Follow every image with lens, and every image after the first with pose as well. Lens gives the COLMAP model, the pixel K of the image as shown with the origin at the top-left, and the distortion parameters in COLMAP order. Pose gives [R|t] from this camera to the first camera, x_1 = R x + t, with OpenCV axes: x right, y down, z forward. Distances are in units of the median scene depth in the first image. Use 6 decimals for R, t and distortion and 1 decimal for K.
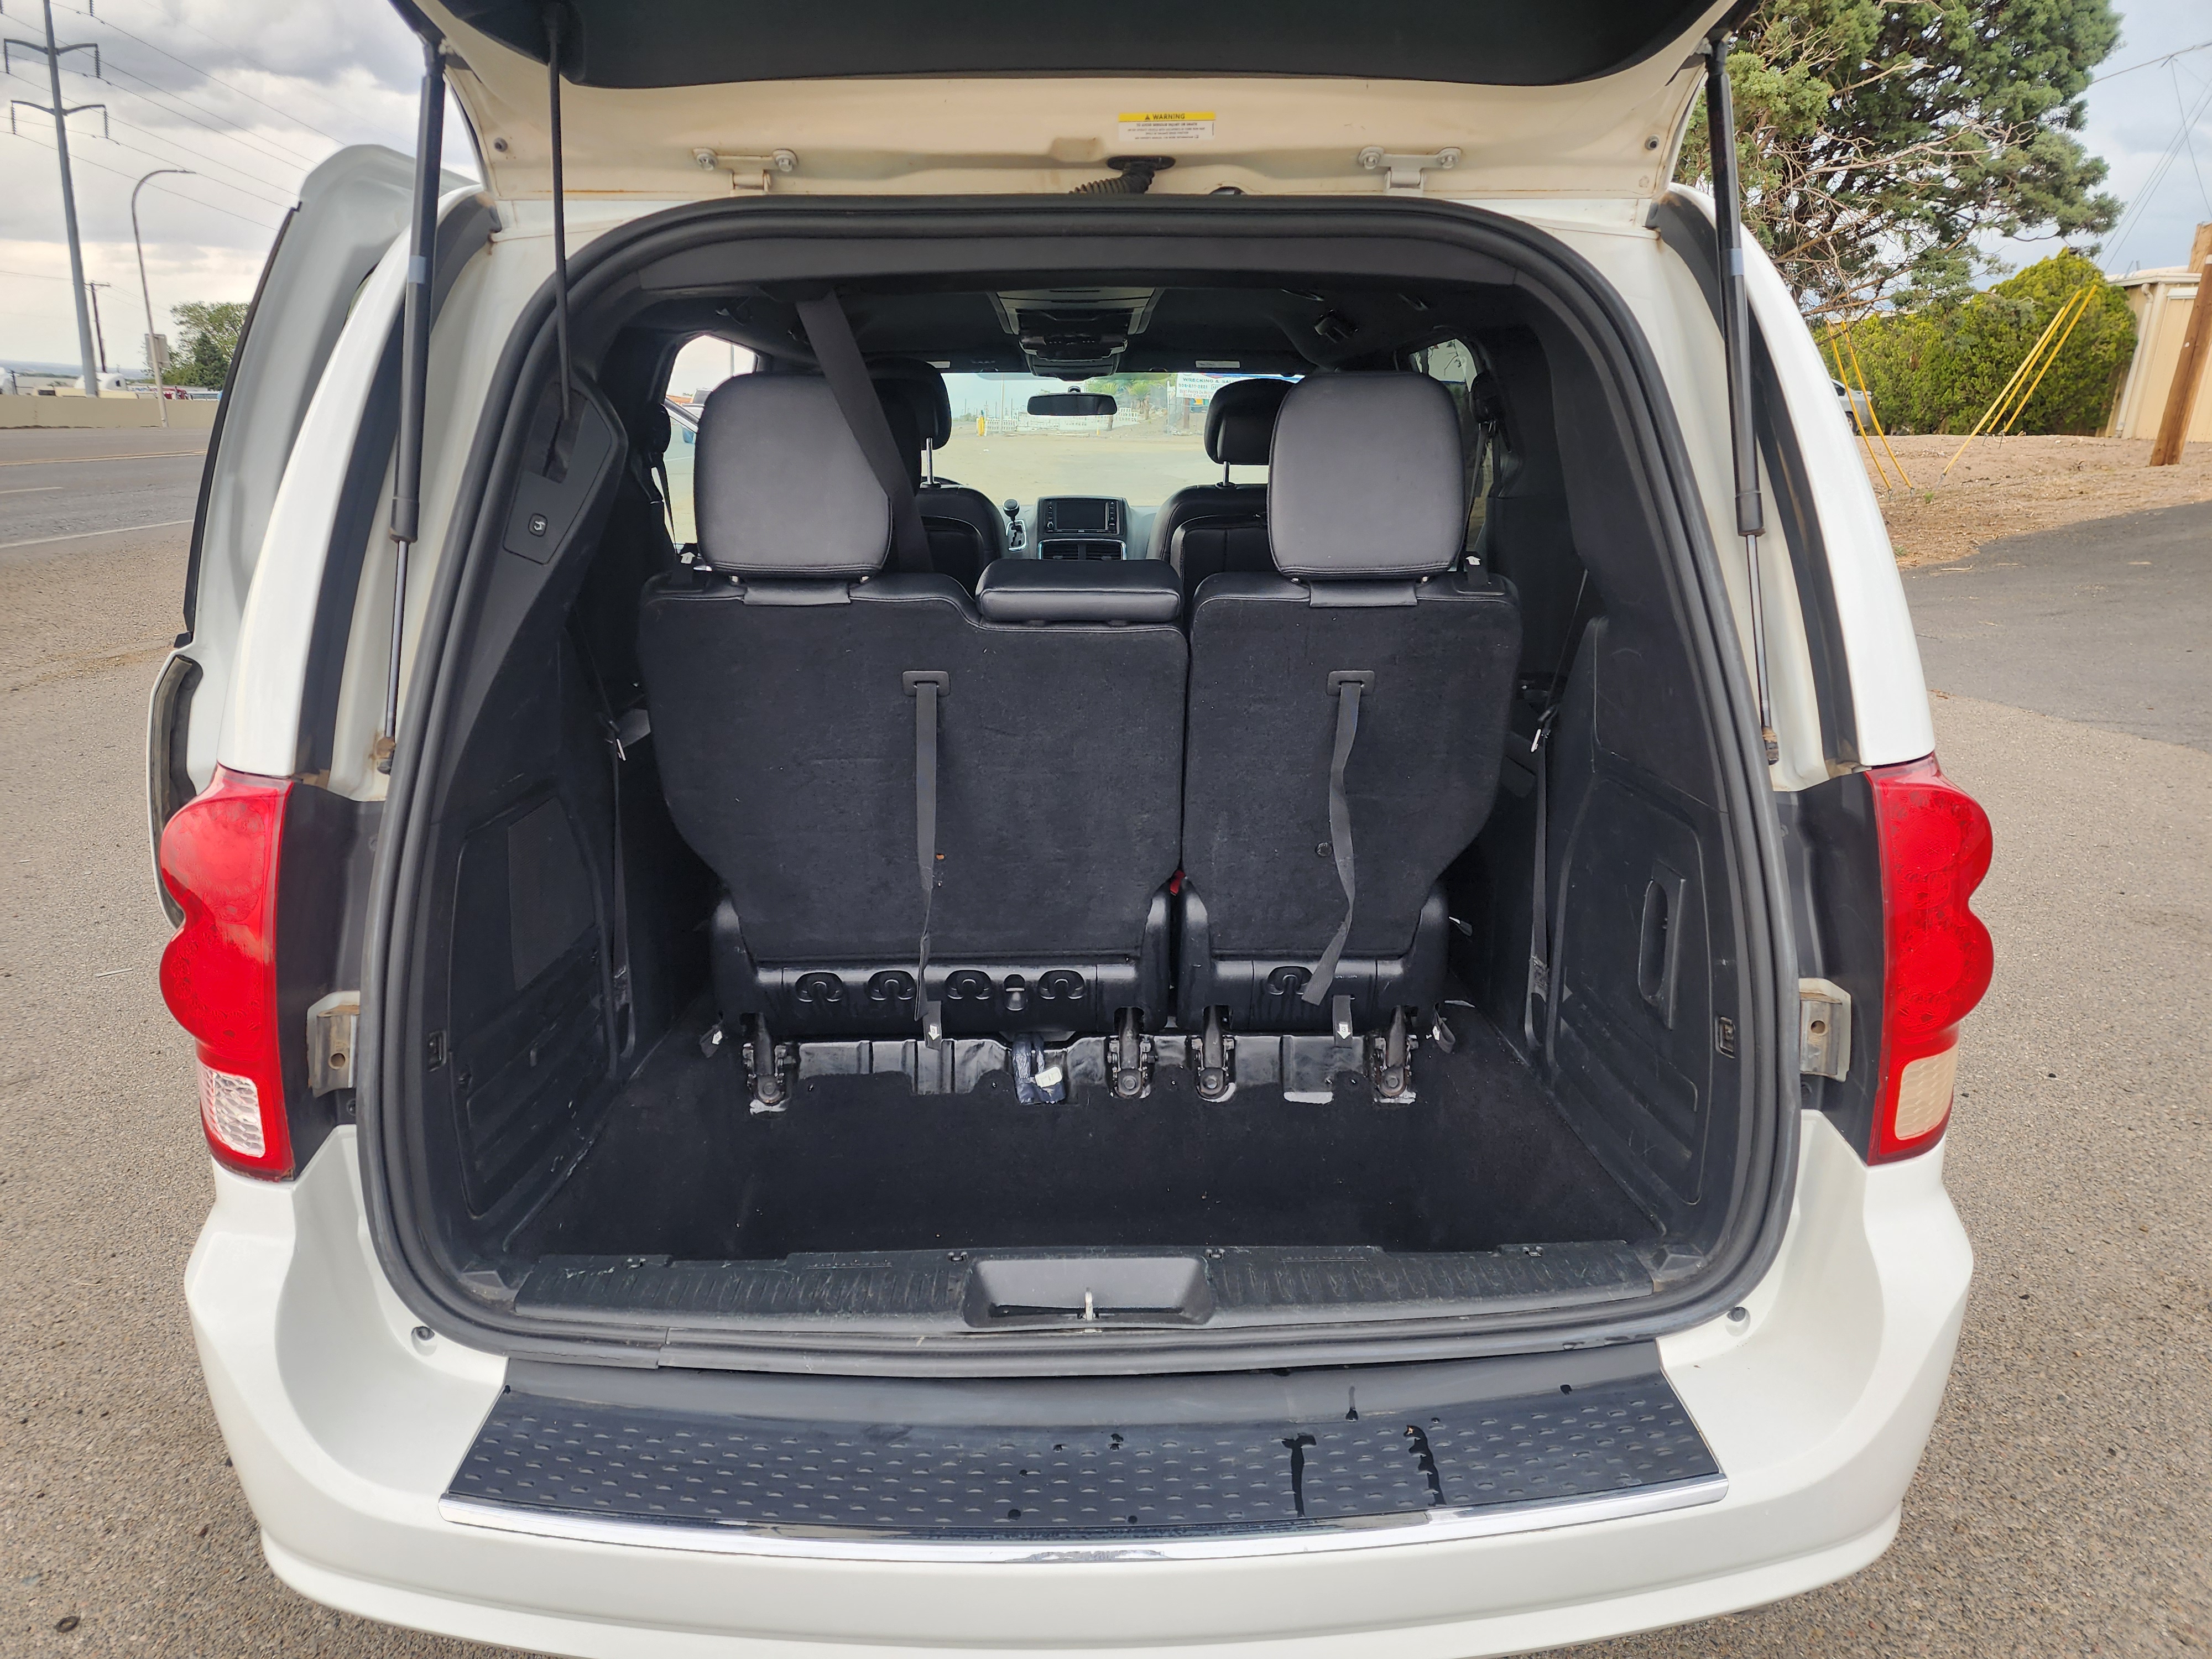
lens RADIAL K [[1476.5, 0, 1089.5], [0, 1476.5, 823.4], [0, 0, 1]] dist [0.039372, -0.028439]
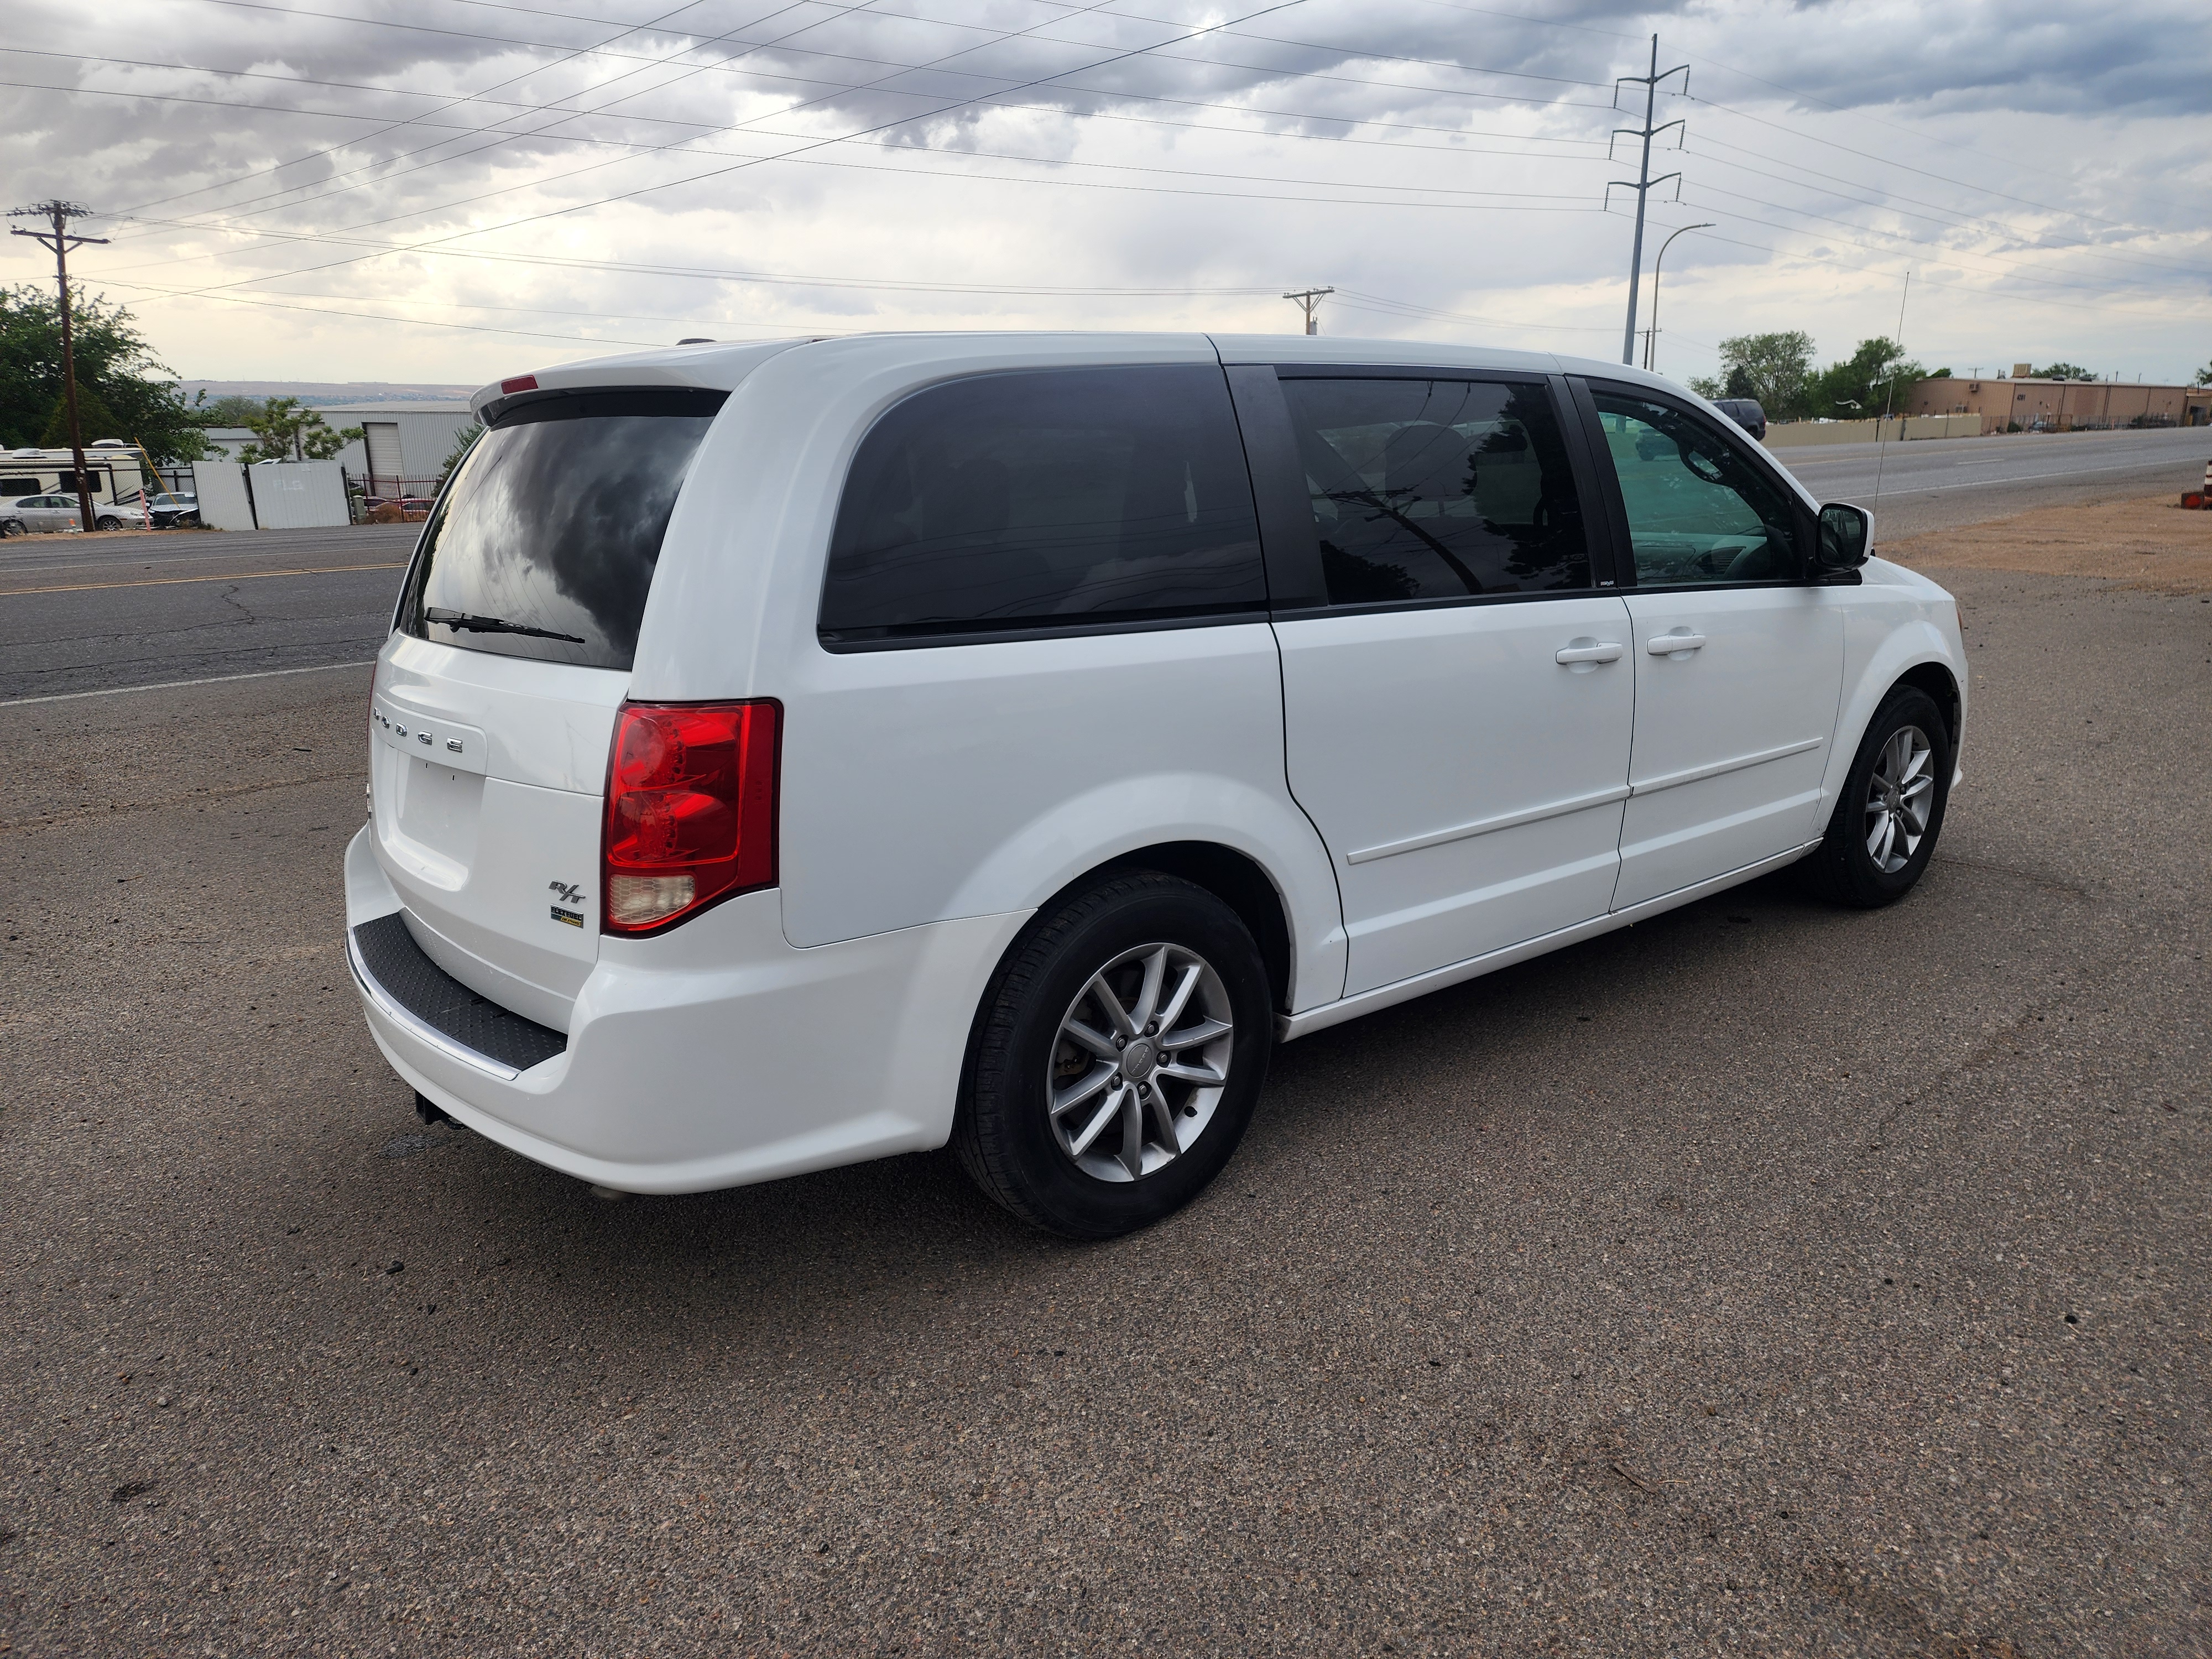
lens RADIAL K [[1476.5, 0, 1099.7], [0, 1476.5, 828.8], [0, 0, 1]] dist [0.039372, -0.028439]
pose [[0.594287, 0.155891, -0.789000, 0.316896], [-0.161685, 0.984163, 0.072668, -0.014645], [0.787833, 0.084384, 0.610080, 0.059508]]
